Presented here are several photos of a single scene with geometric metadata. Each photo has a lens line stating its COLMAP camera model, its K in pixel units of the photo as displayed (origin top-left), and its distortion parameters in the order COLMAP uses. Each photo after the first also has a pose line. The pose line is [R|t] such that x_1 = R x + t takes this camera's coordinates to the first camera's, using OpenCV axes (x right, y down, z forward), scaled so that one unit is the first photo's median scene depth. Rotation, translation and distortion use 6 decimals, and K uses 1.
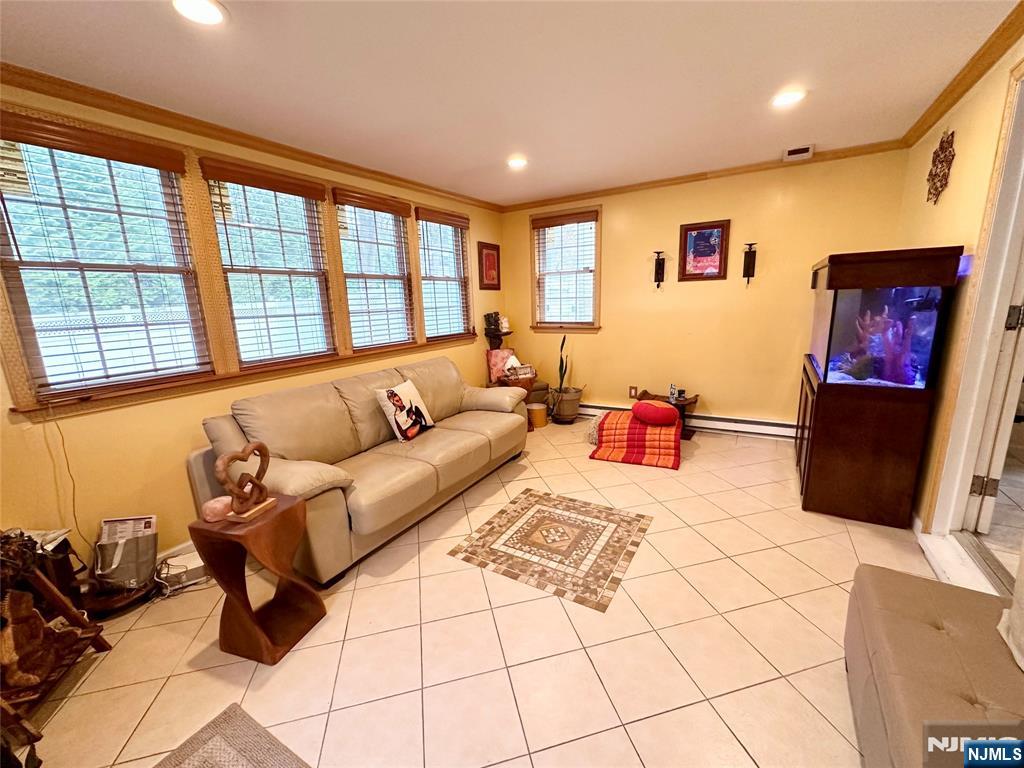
lens RADIAL K [[408.7, 0, 511.7], [0, 408.7, 384.9], [0, 0, 1]] dist [-0.004036, 0.001404]
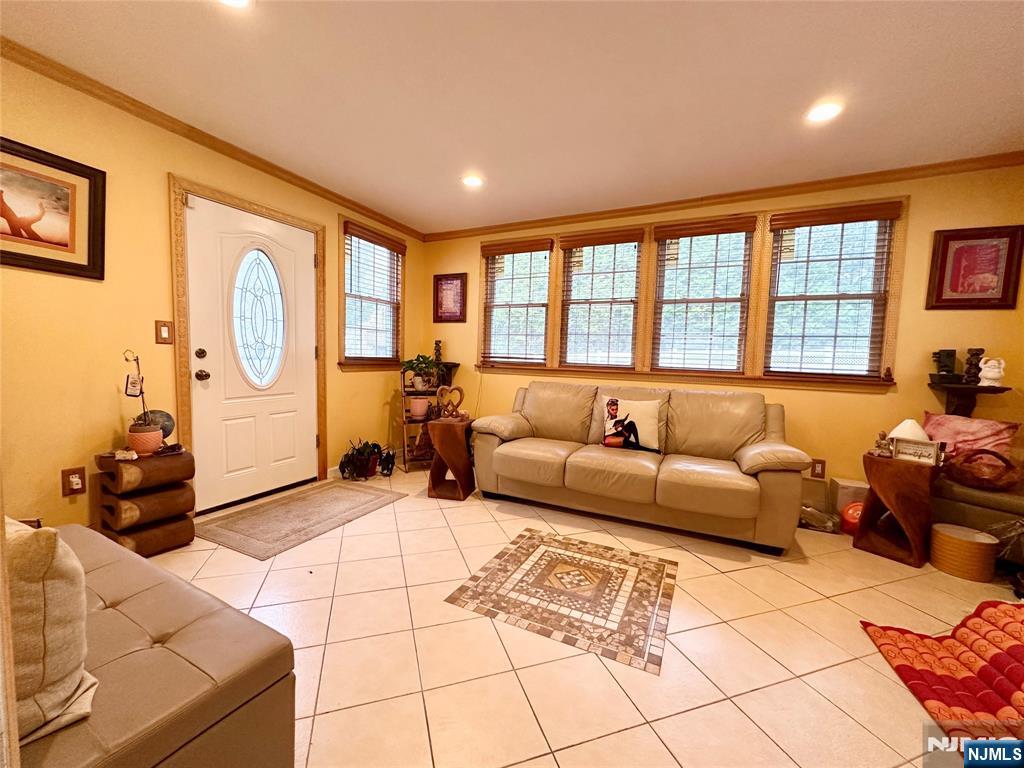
lens RADIAL K [[408.7, 0, 513.1], [0, 408.7, 384.5], [0, 0, 1]] dist [-0.004036, 0.001404]
pose [[0.097583, 0.110865, -0.989033, 0.750982], [-0.237383, 0.967686, 0.085051, -0.053776], [0.966502, 0.226480, 0.120748, 0.586816]]
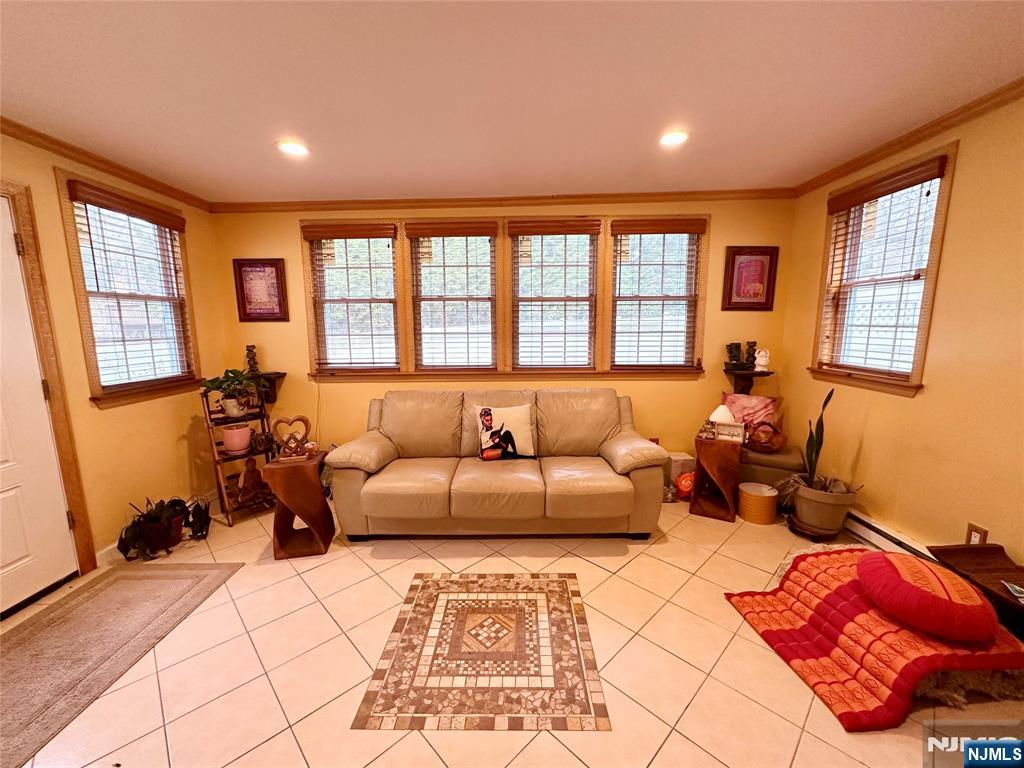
lens RADIAL K [[408.7, 0, 513.0], [0, 408.7, 383.4], [0, 0, 1]] dist [-0.004036, 0.001404]
pose [[0.511747, 0.157085, -0.844653, 0.604611], [-0.186494, 0.980011, 0.069268, -0.134392], [0.838650, 0.122075, 0.530814, 0.484943]]
